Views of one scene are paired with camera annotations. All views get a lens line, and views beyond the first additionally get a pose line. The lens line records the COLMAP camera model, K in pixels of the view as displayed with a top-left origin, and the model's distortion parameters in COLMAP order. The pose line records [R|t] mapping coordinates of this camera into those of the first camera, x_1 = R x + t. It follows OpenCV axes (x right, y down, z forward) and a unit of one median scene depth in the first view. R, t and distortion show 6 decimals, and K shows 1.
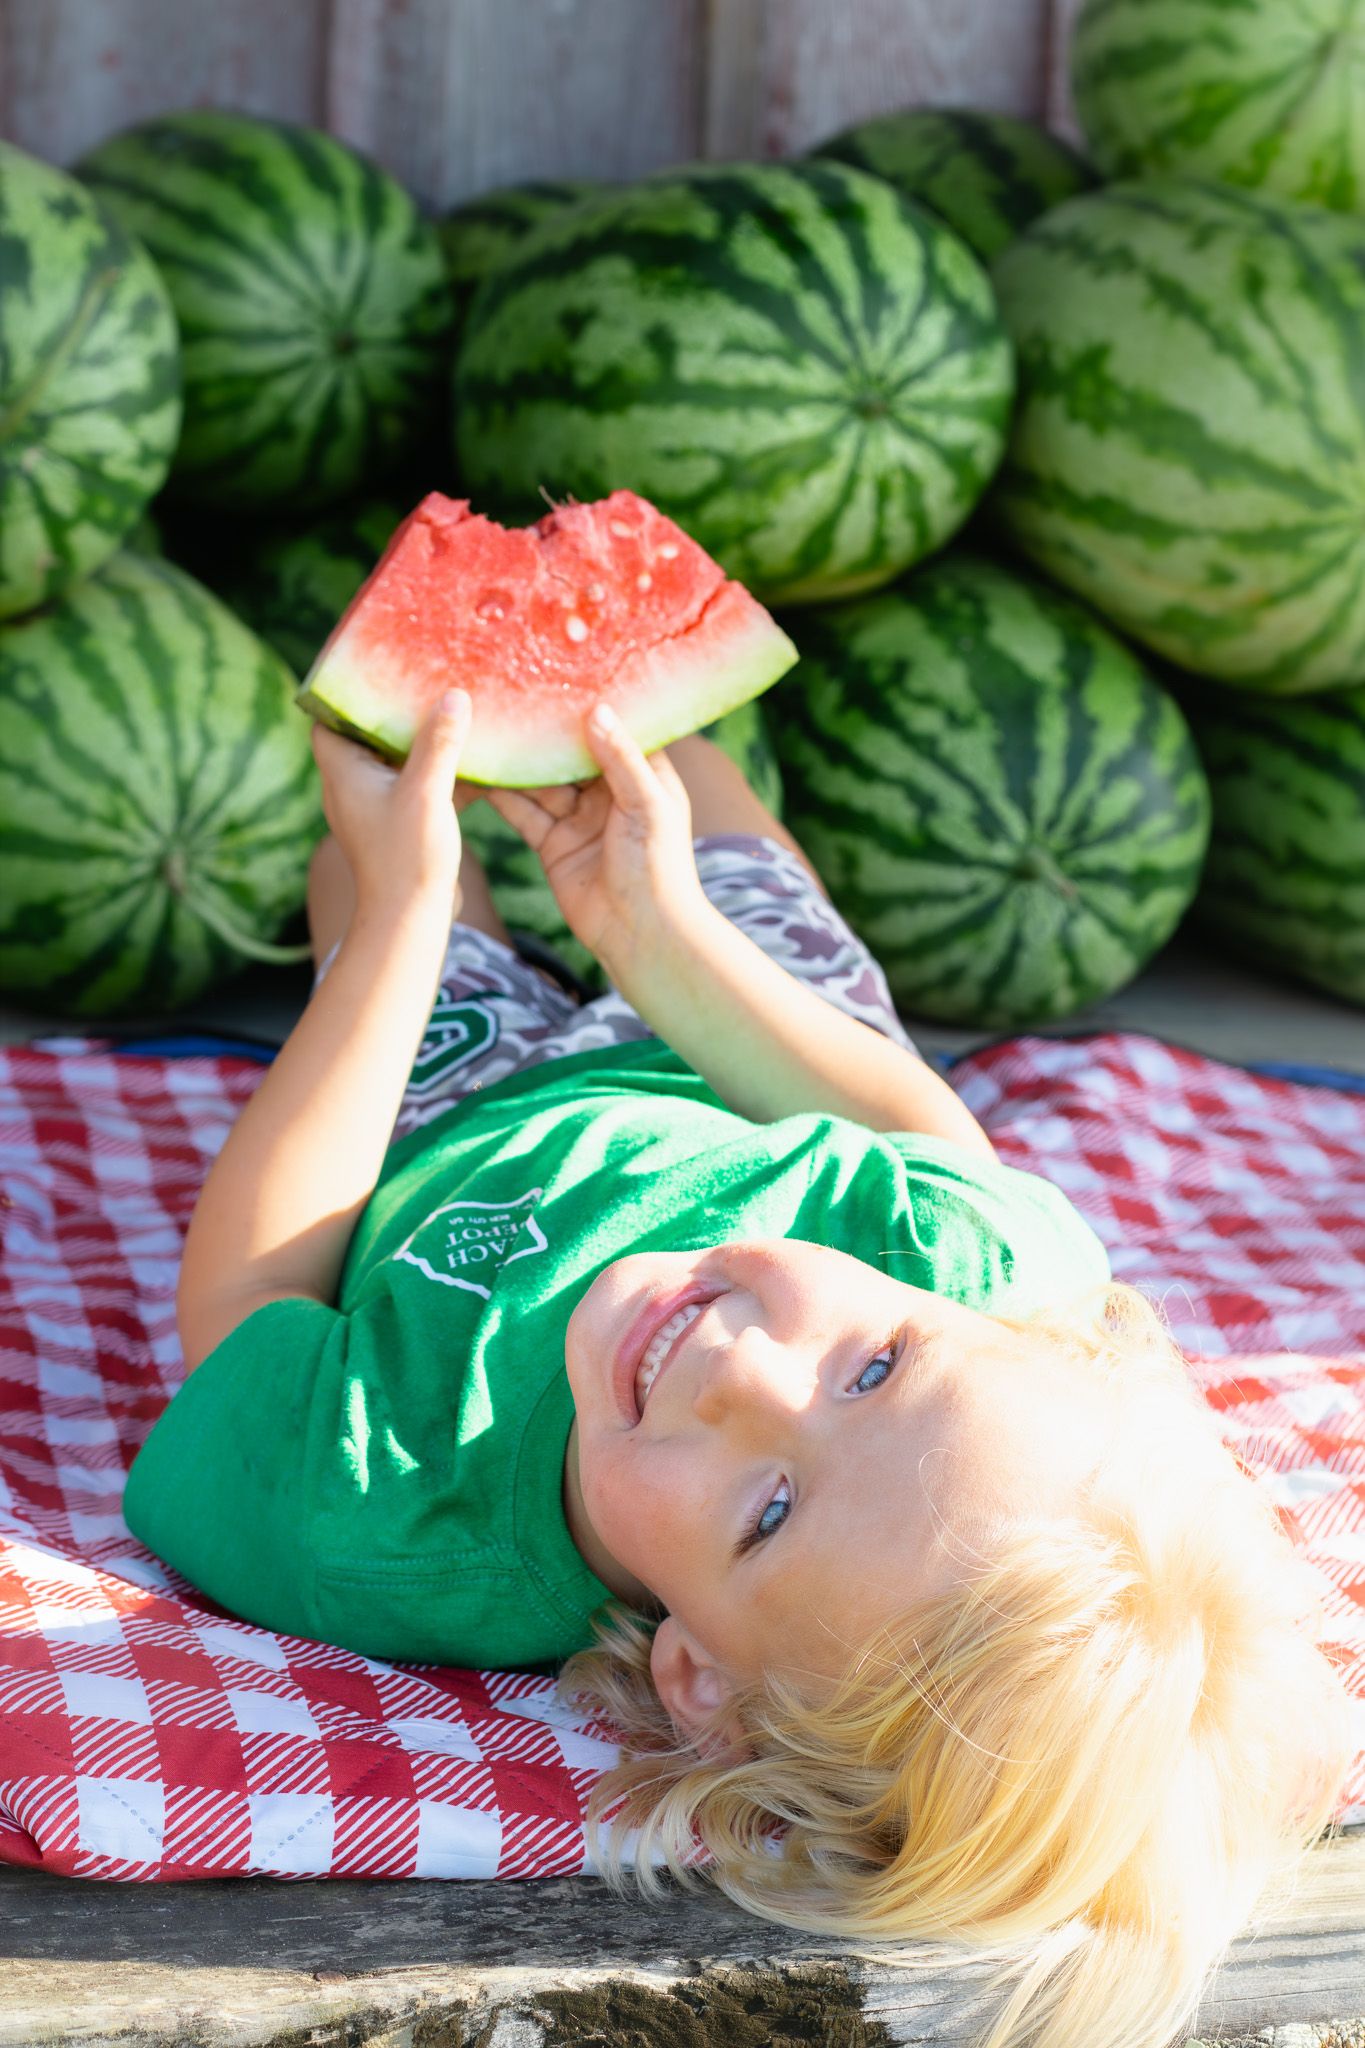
lens RADIAL K [[4749.3, 0, 733.4], [0, 4749.3, 1026.1], [0, 0, 1]] dist [-0.025948, -0.257087]
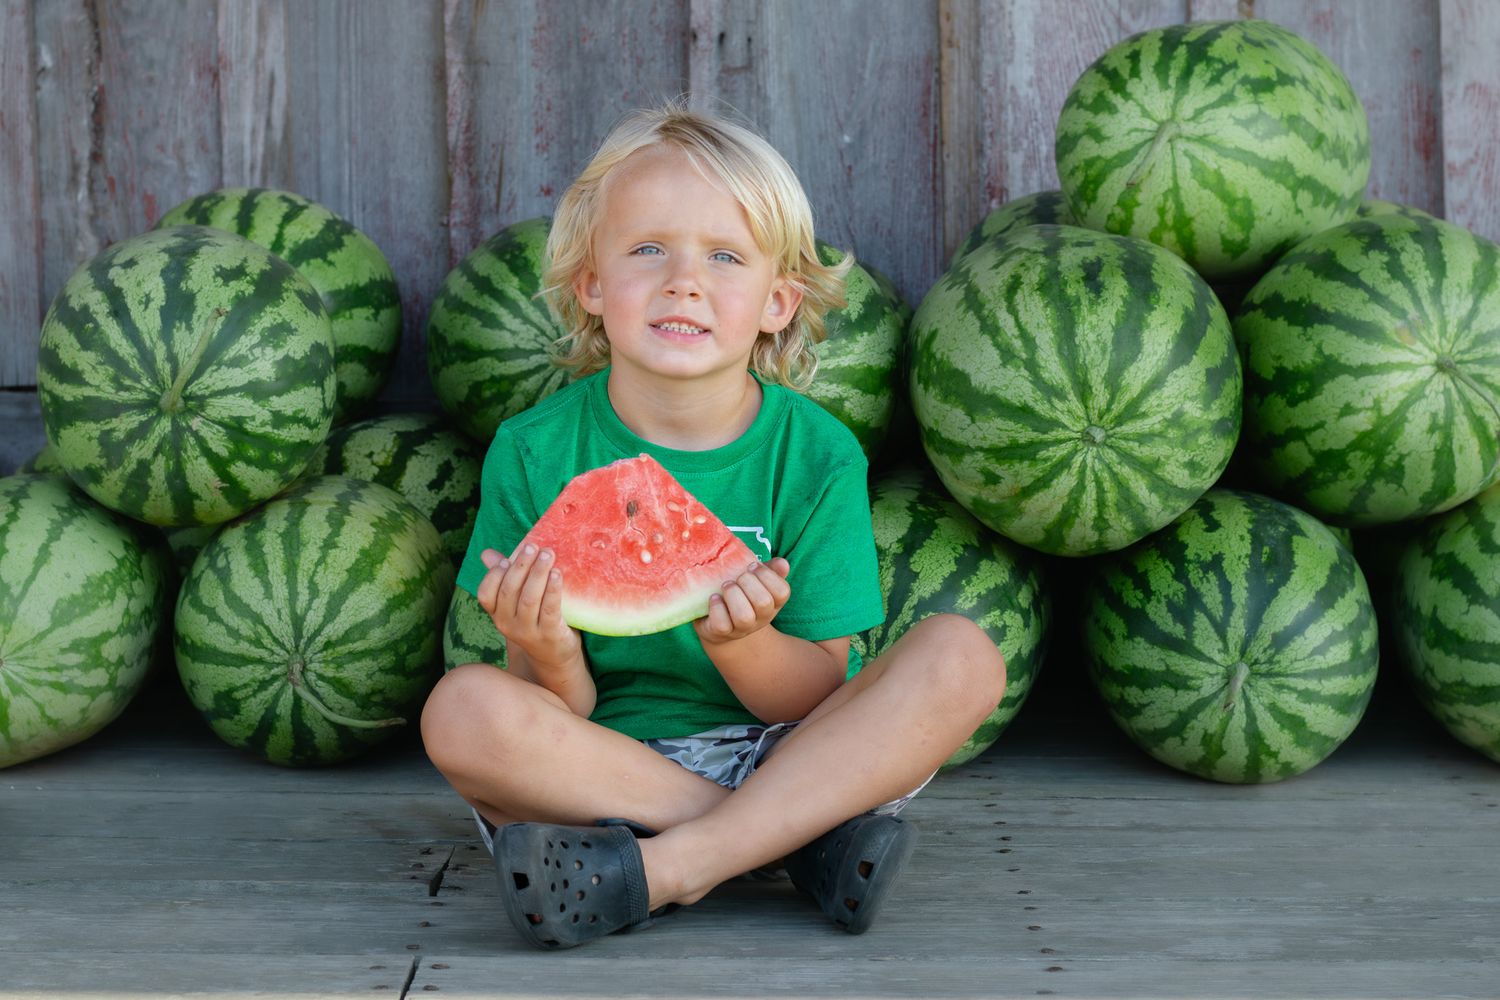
lens RADIAL K [[3478.5, 0, 781.8], [0, 3478.5, 504.4], [0, 0, 1]] dist [-0.025948, -0.257087]
pose [[0.935319, -0.028320, -0.352670, 0.435732], [-0.014927, 0.992745, -0.119307, 0.047415], [0.353491, 0.116854, 0.928111, -0.053141]]
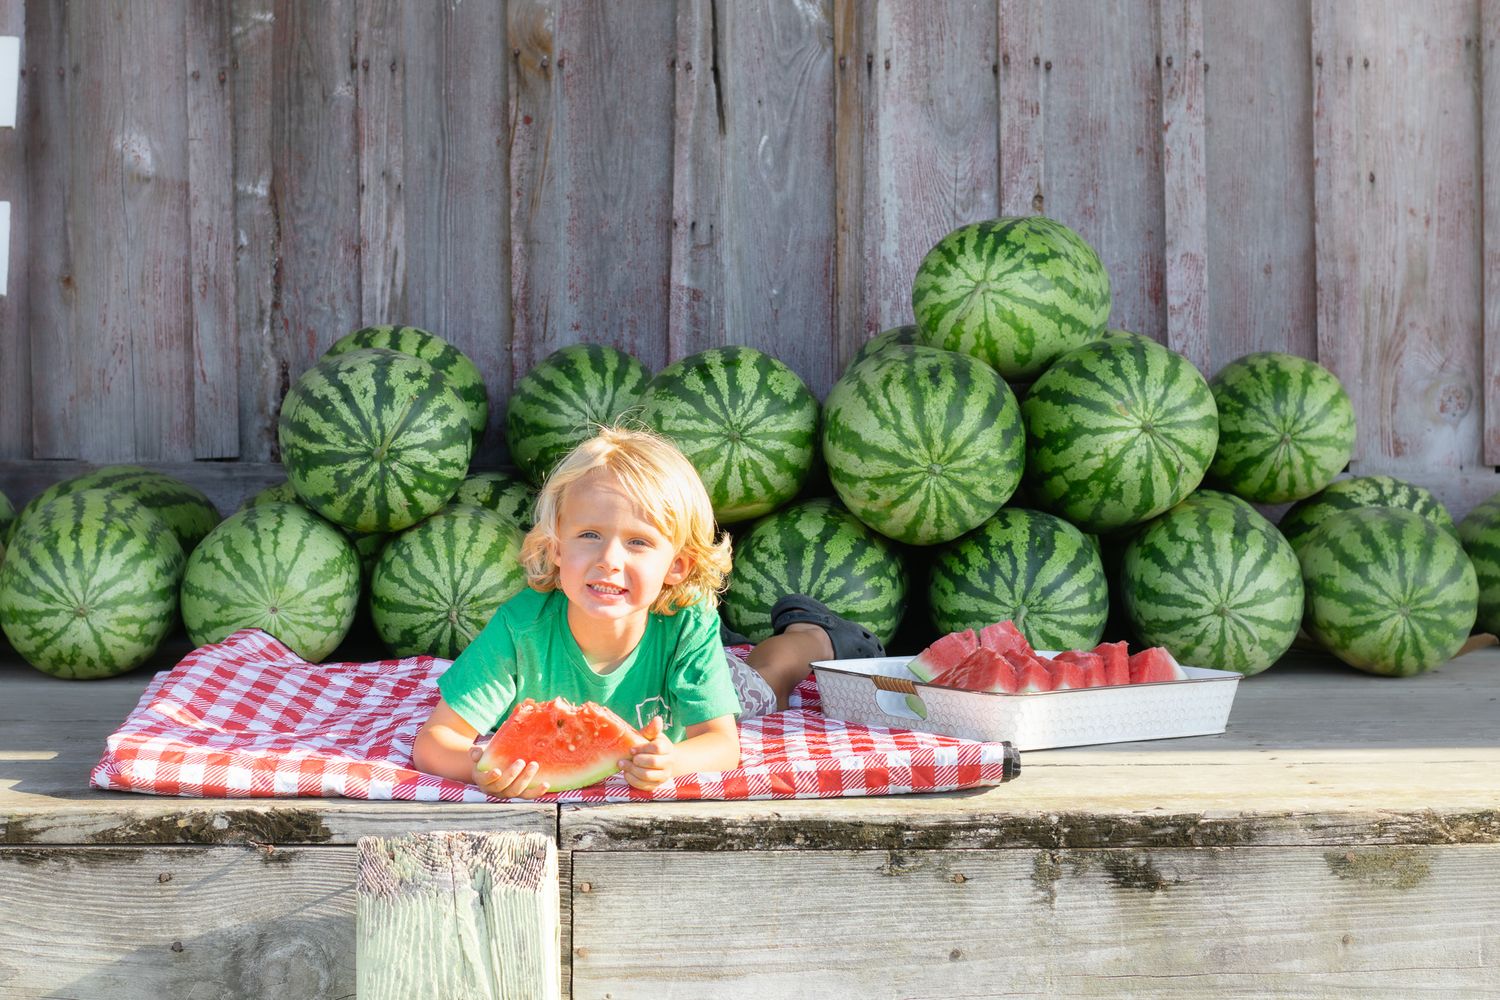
lens RADIAL K [[3549.0, 0, 752.3], [0, 3549.0, 455.0], [0, 0, 1]] dist [0.010305, -0.799394]
pose [[0.943990, -0.052632, -0.325748, 0.663234], [-0.005554, 0.984523, -0.175168, 0.216095], [0.329926, 0.167166, 0.929088, -0.782647]]
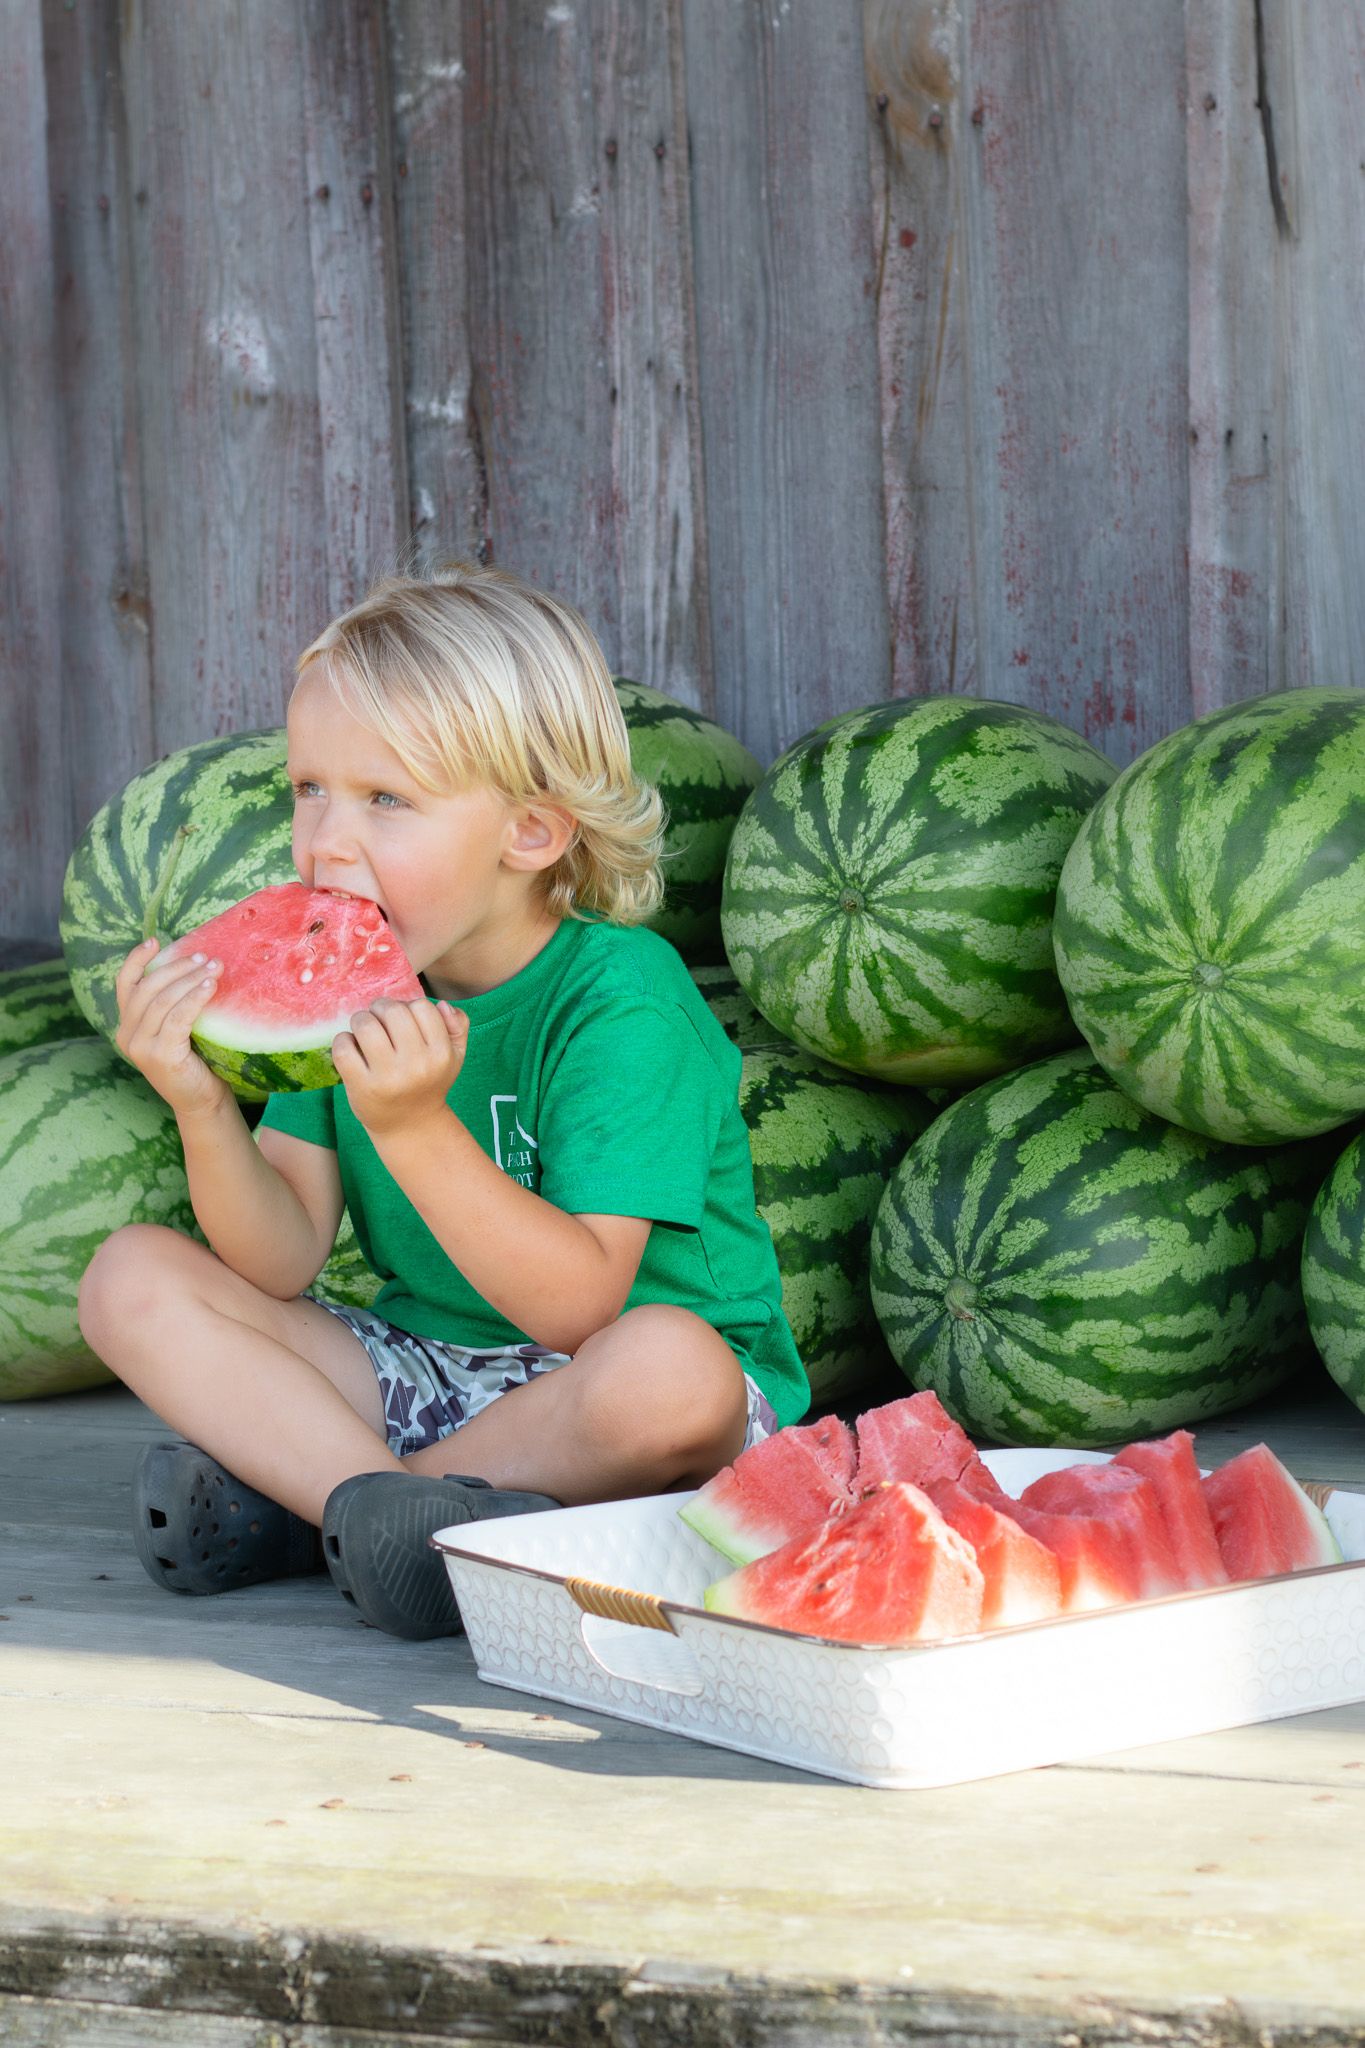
lens RADIAL K [[5129.7, 0, 756.7], [0, 5129.7, 1126.8], [0, 0, 1]] dist [0.399324, -6.552322]
pose [[0.692220, -0.023797, -0.721294, 0.927042], [-0.069368, 0.992635, -0.099321, 0.052700], [0.718345, 0.118786, 0.685471, 0.117029]]
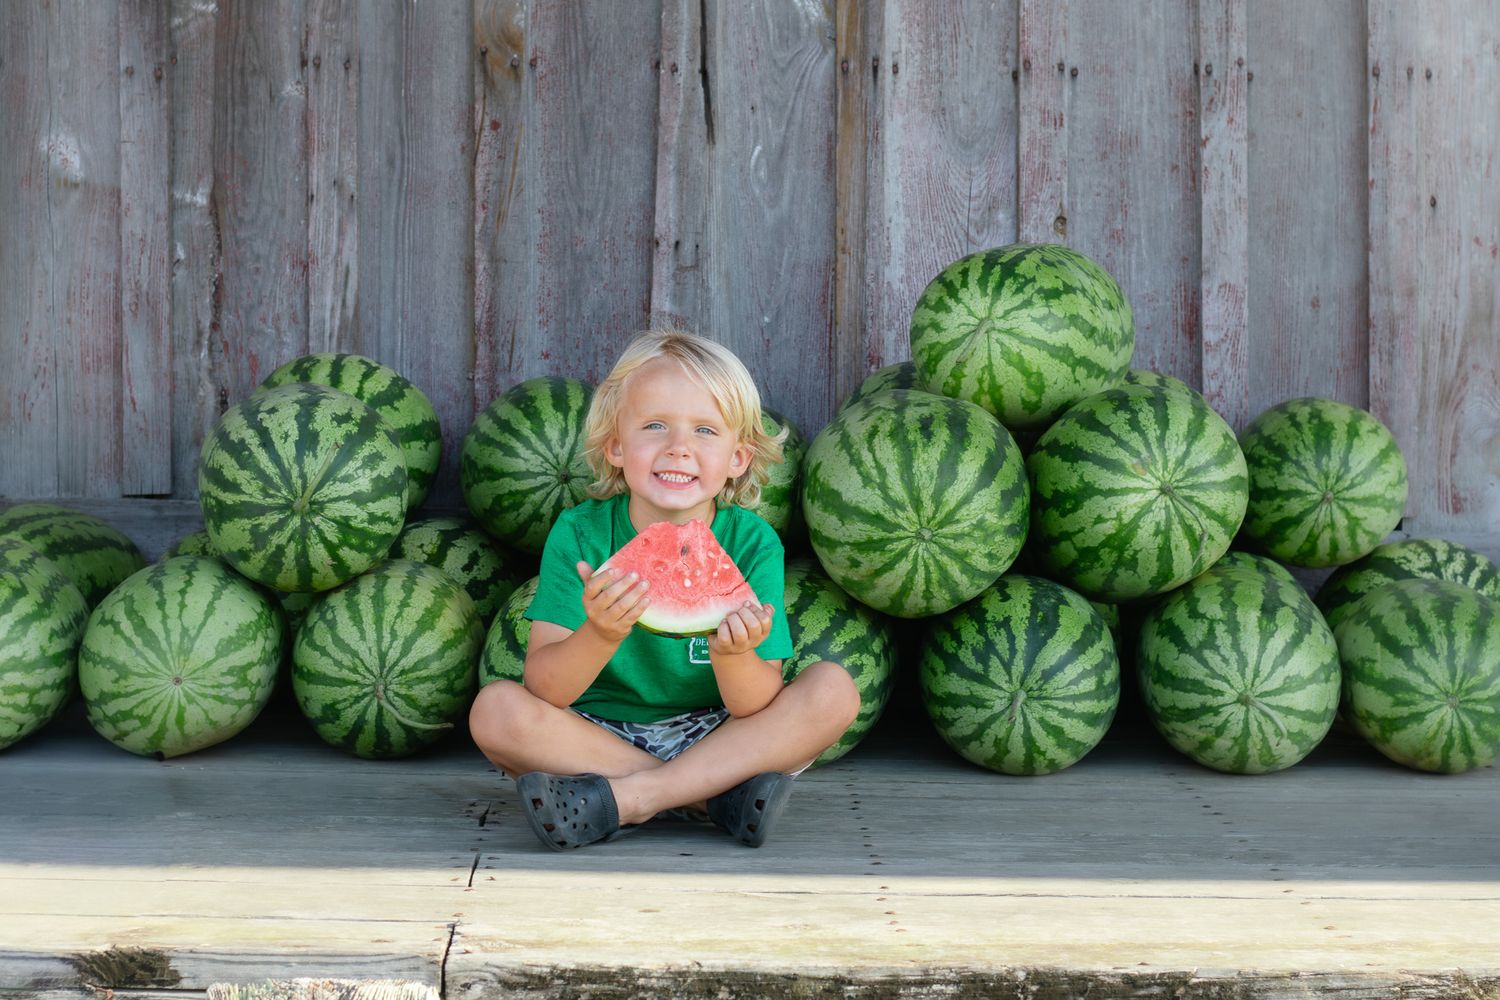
lens RADIAL K [[3634.2, 0, 766.5], [0, 3634.2, 428.1], [0, 0, 1]] dist [-0.031714, -0.261185]
pose [[0.938074, -0.038204, -0.344321, 0.661448], [-0.024078, 0.984307, -0.174812, 0.144067], [0.345596, 0.172277, 0.922434, -0.608942]]
